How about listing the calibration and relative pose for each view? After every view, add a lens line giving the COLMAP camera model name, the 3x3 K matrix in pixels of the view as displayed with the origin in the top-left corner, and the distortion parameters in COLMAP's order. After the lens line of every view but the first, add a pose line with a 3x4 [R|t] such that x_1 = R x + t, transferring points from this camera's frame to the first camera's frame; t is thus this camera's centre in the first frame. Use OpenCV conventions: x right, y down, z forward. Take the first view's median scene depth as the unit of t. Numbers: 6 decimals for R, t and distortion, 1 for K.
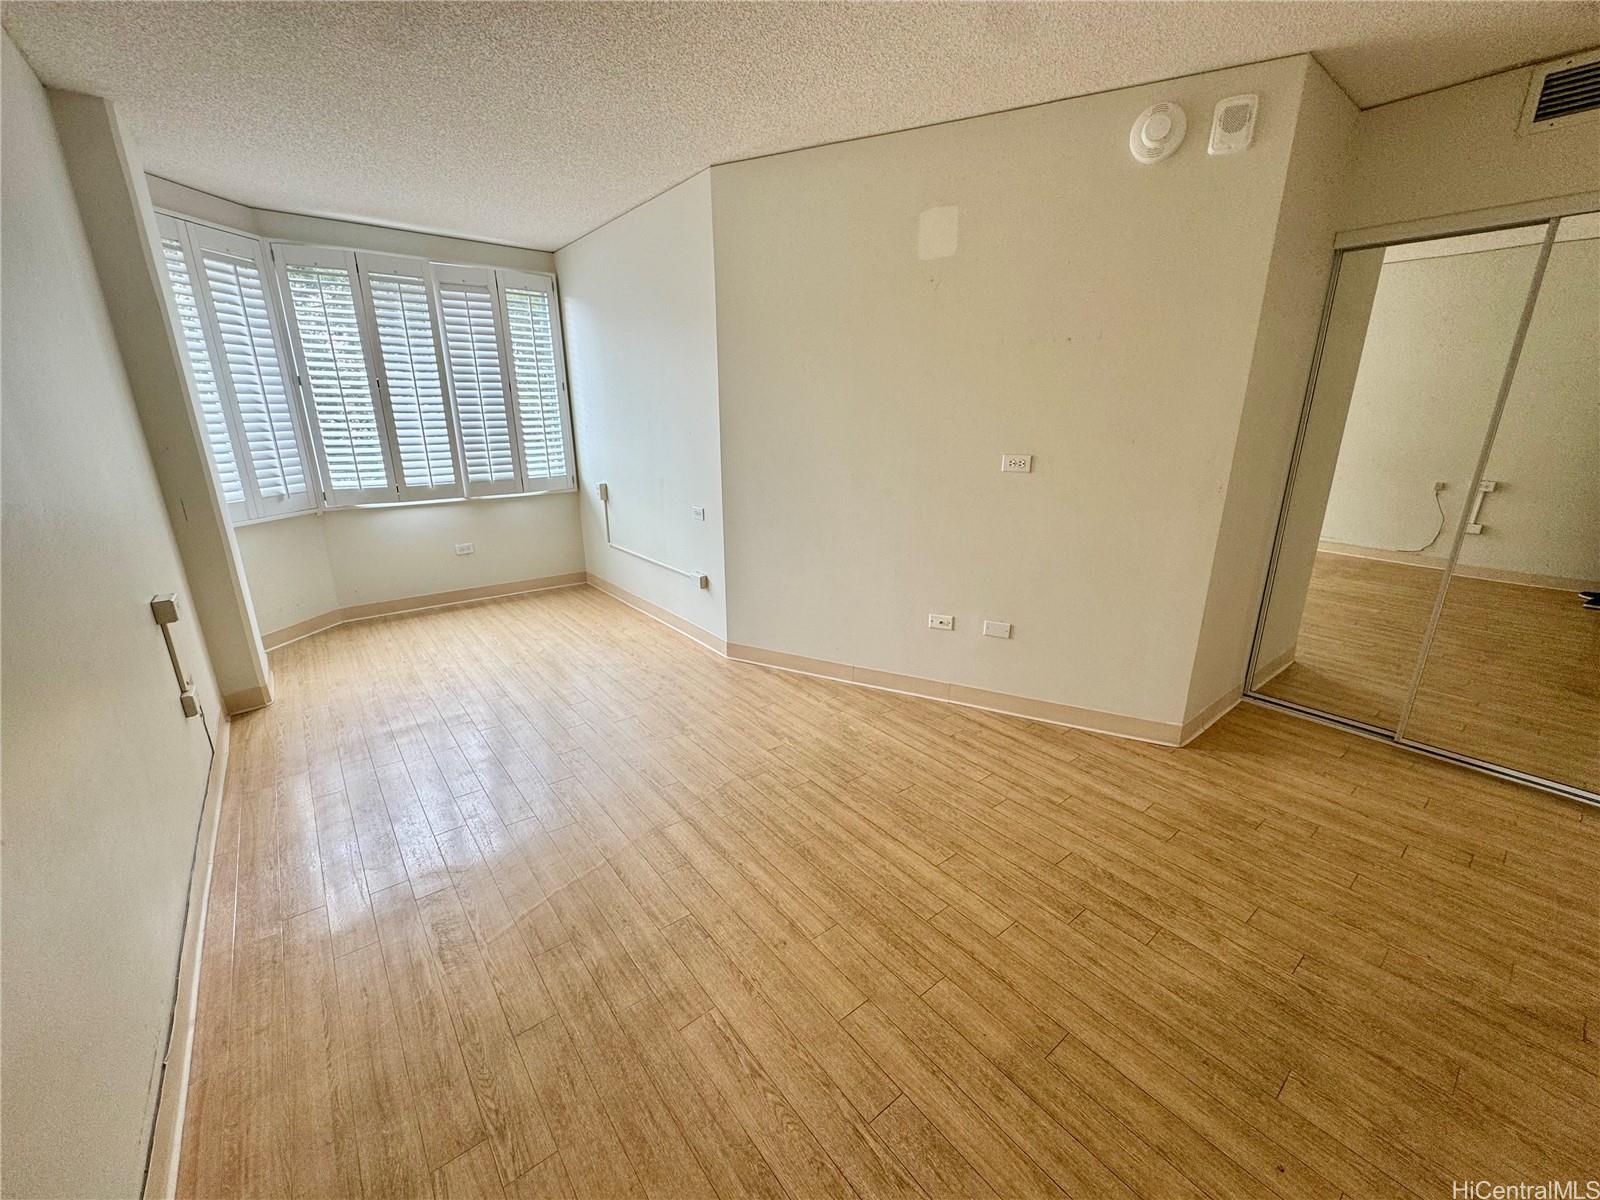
lens RADIAL K [[640.1, 0, 798.1], [0, 640.1, 599.8], [0, 0, 1]] dist [-0.003842, -0.000110]
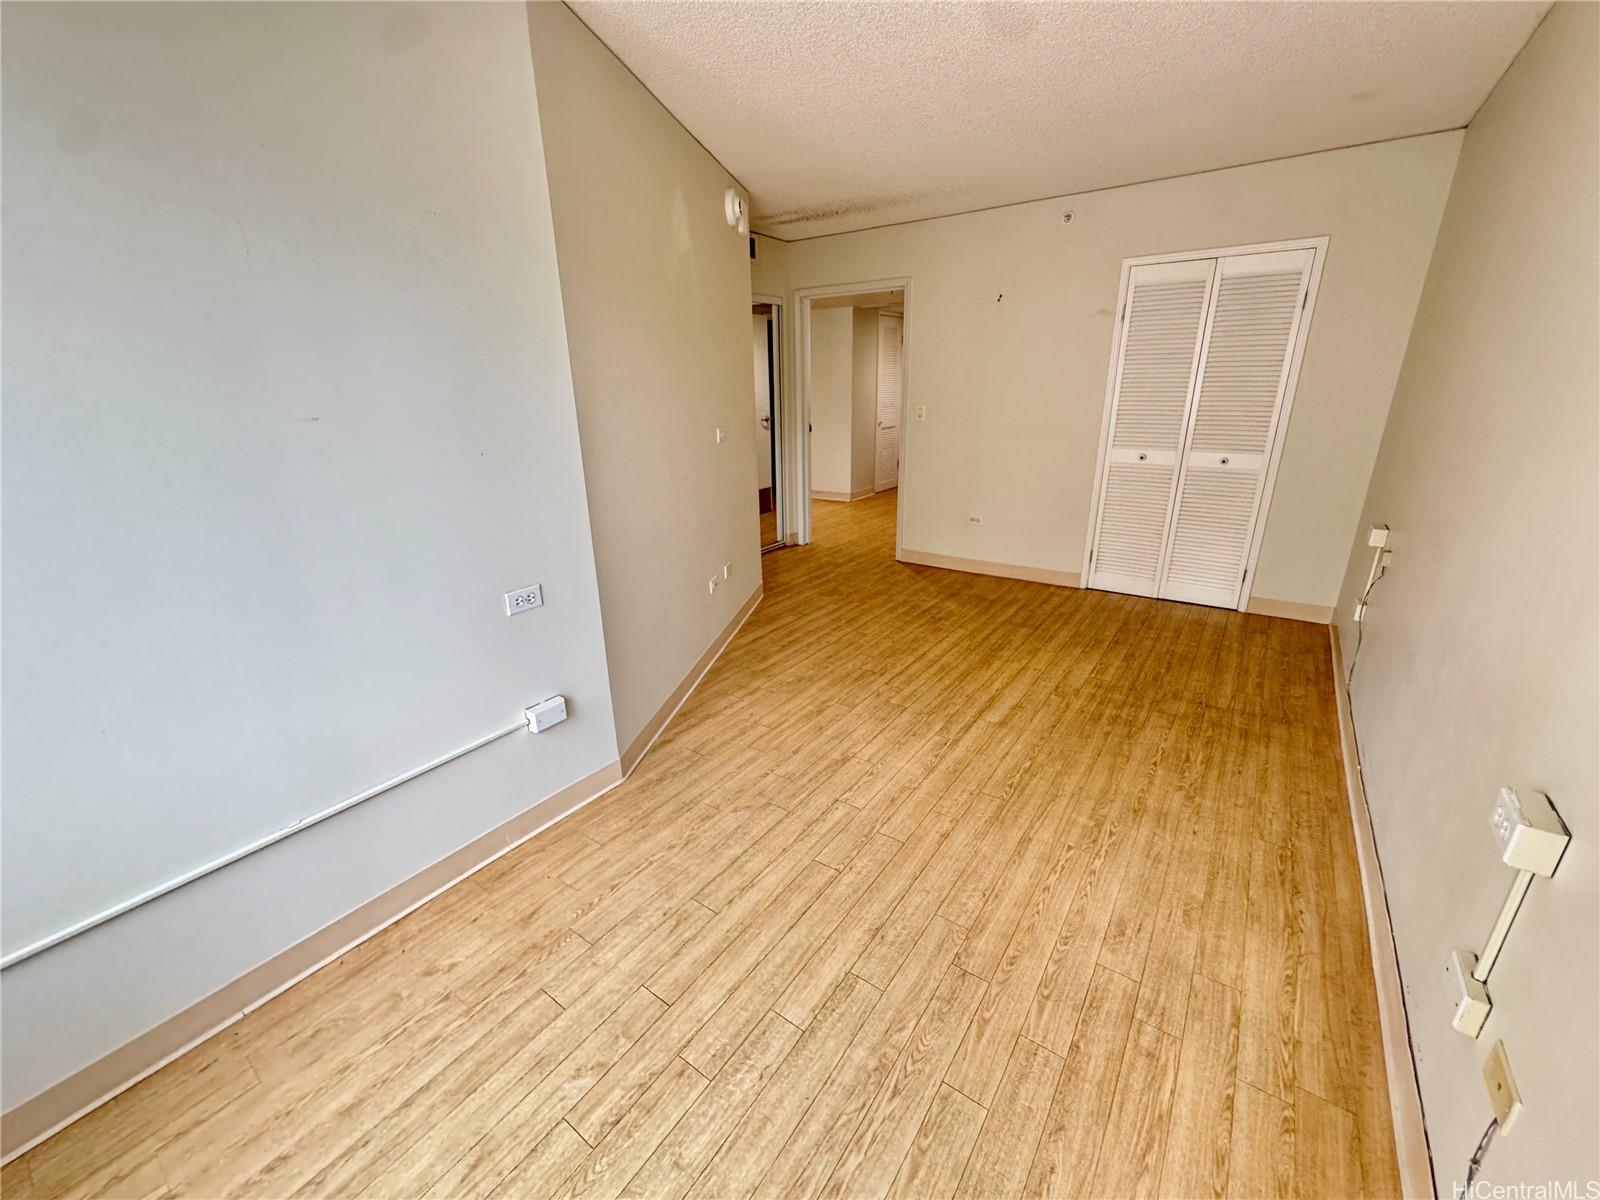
lens RADIAL K [[640.1, 0, 798.1], [0, 640.1, 599.8], [0, 0, 1]] dist [-0.003842, -0.000110]
pose [[-0.269010, -0.308832, 0.912281, -1.089828], [0.293784, 0.875746, 0.383093, -0.421016], [-0.917238, 0.371069, -0.144854, 1.336136]]
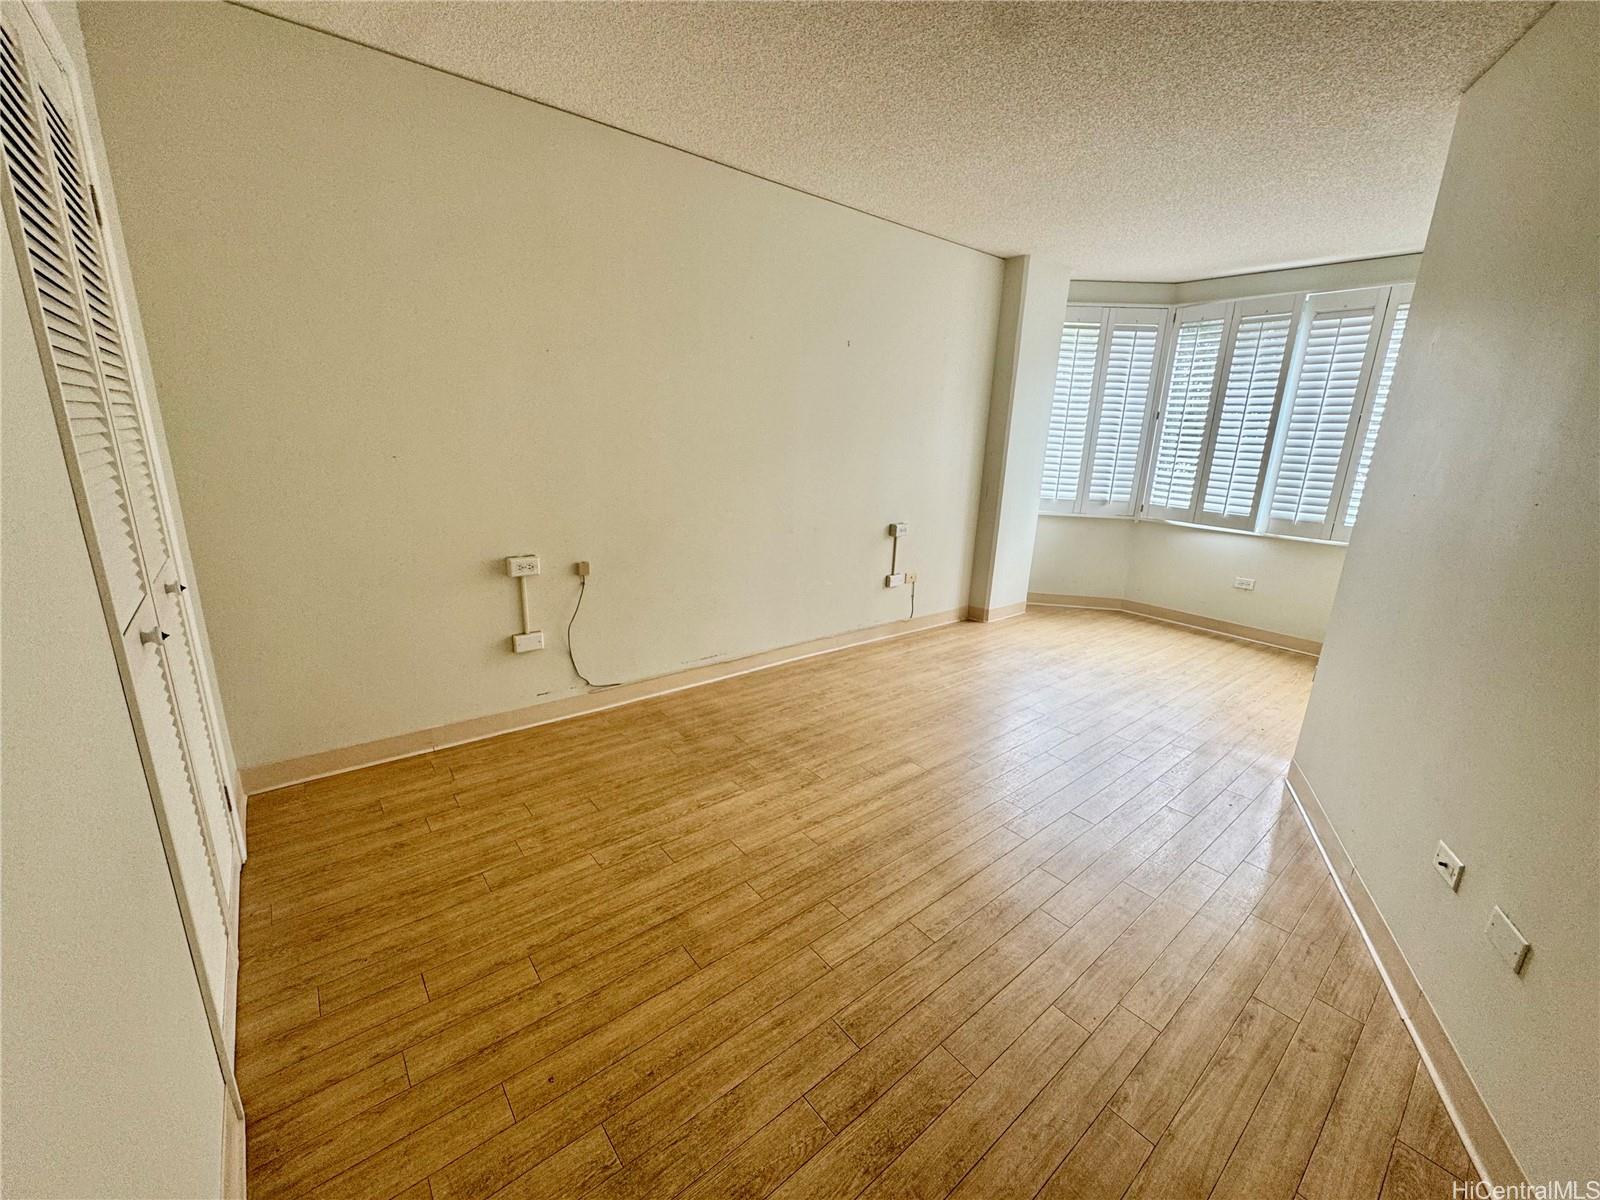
lens RADIAL K [[640.1, 0, 798.1], [0, 640.1, 599.8], [0, 0, 1]] dist [-0.003842, -0.000110]
pose [[0.010142, 0.258339, -0.966001, 0.827817], [-0.321180, 0.915704, 0.241515, -0.144736], [0.946964, 0.307811, 0.092260, 0.533390]]
